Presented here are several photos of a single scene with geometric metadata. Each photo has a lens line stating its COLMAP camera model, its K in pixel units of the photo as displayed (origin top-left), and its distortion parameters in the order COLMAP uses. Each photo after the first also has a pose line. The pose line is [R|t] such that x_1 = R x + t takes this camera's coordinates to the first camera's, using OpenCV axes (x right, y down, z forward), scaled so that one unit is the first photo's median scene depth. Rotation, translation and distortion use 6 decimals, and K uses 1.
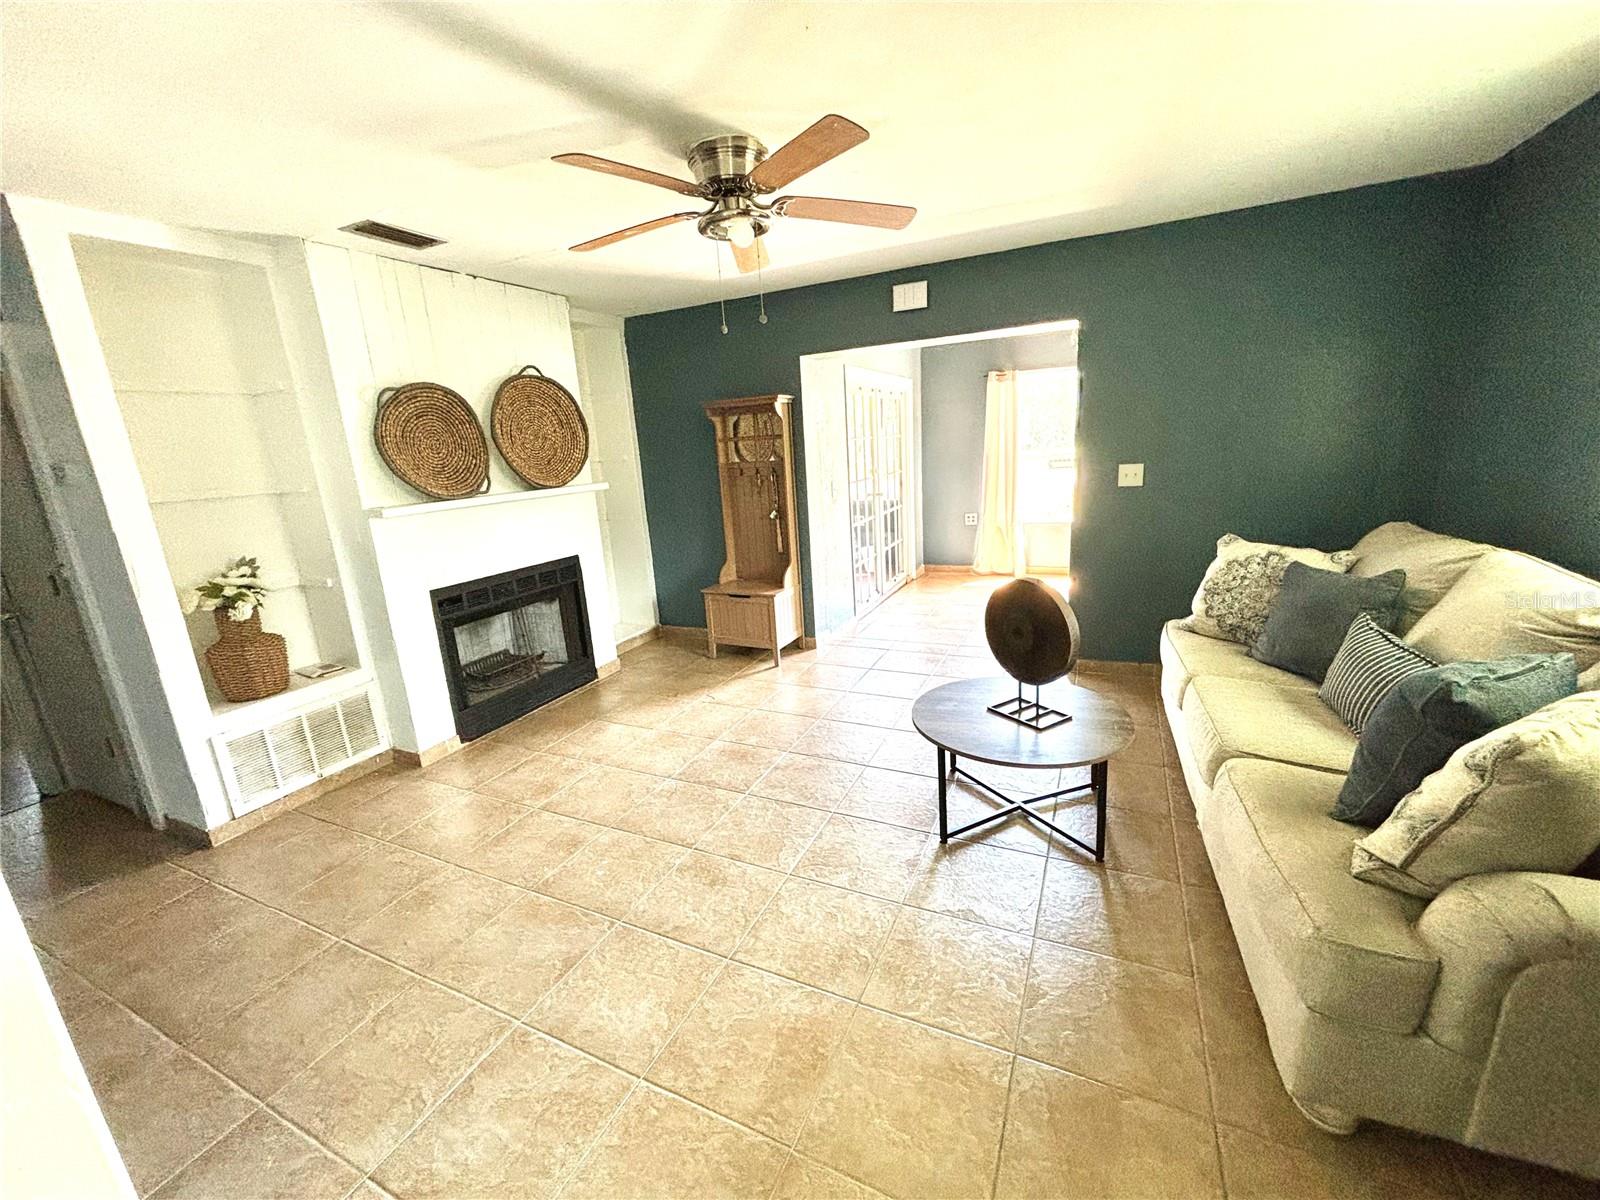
lens RADIAL K [[644.3, 0, 781.7], [0, 644.3, 599.8], [0, 0, 1]] dist [0.000432, 0.000167]
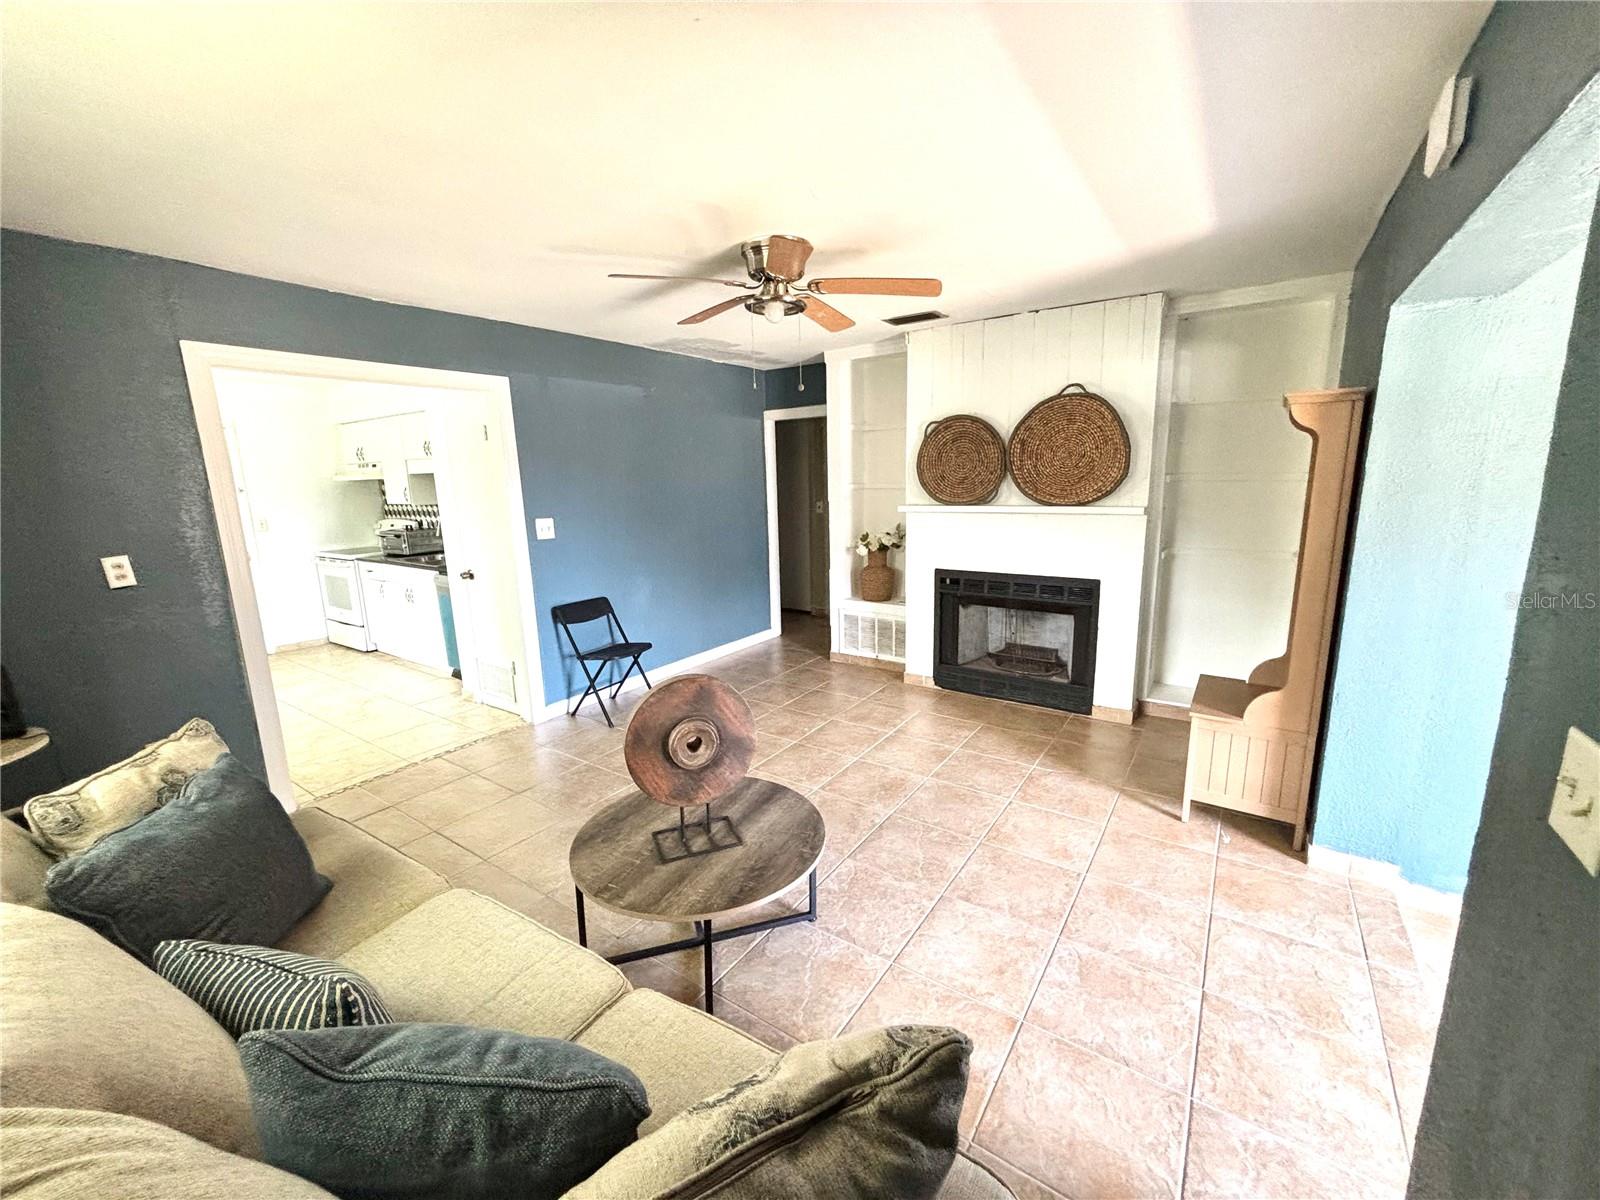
lens RADIAL K [[636.1, 0, 800.0], [0, 636.1, 600.0], [0, 0, 1]] dist [-0.007604, 0.000154]
pose [[-0.153753, 0.258624, -0.953663, 0.746050], [-0.197337, 0.937660, 0.286099, -0.261015], [0.968204, 0.232182, -0.093132, 0.803271]]
